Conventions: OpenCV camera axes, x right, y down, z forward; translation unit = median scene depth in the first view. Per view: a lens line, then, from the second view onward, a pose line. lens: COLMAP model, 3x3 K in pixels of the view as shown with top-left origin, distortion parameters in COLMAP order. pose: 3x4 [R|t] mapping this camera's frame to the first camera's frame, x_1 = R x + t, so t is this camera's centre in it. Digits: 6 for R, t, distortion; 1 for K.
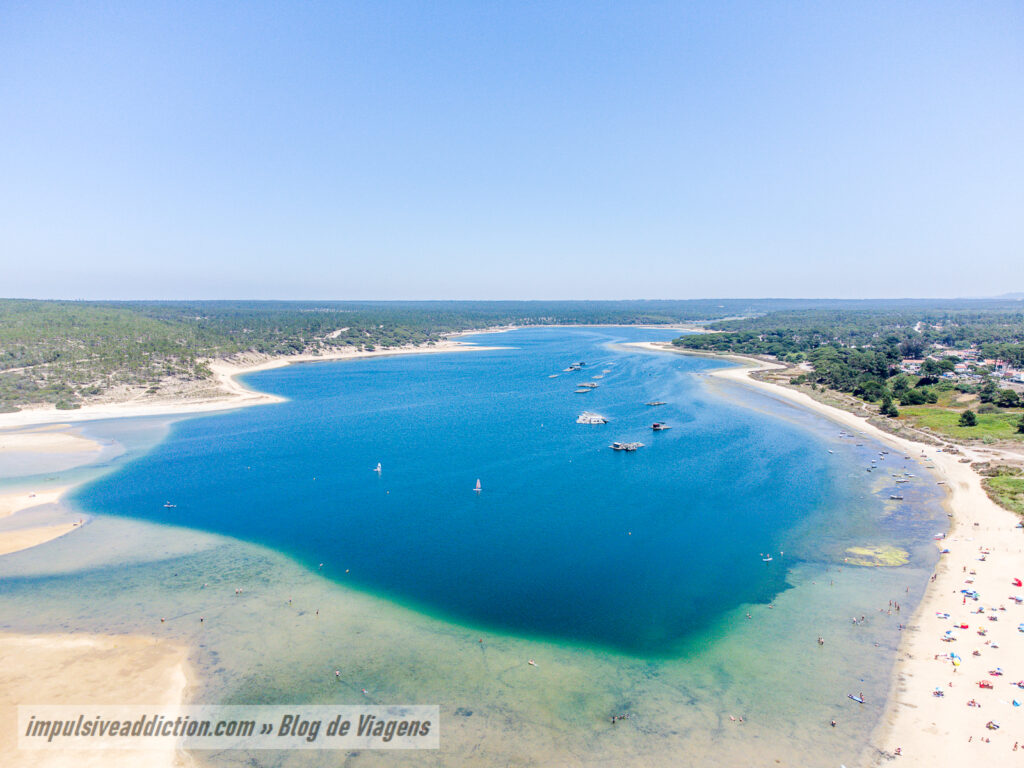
lens RADIAL K [[797.5, 0, 512.0], [0, 797.5, 384.0], [0, 0, 1]] dist [0.015114, 0.003315]
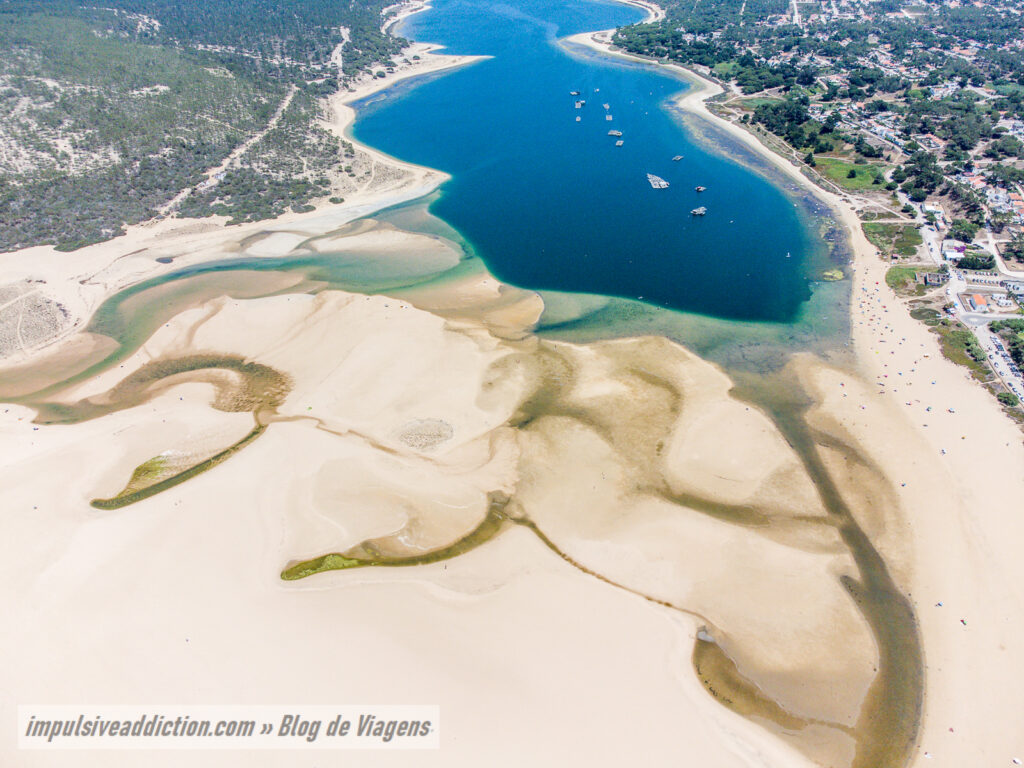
lens RADIAL K [[767.1, 0, 511.3], [0, 767.1, 383.7], [0, 0, 1]] dist [0.026073, 0.001471]
pose [[0.979529, -0.130375, 0.153382, -0.365034], [0.046038, 0.886830, 0.459797, -0.241880], [-0.195970, -0.443323, 0.874677, -0.437254]]
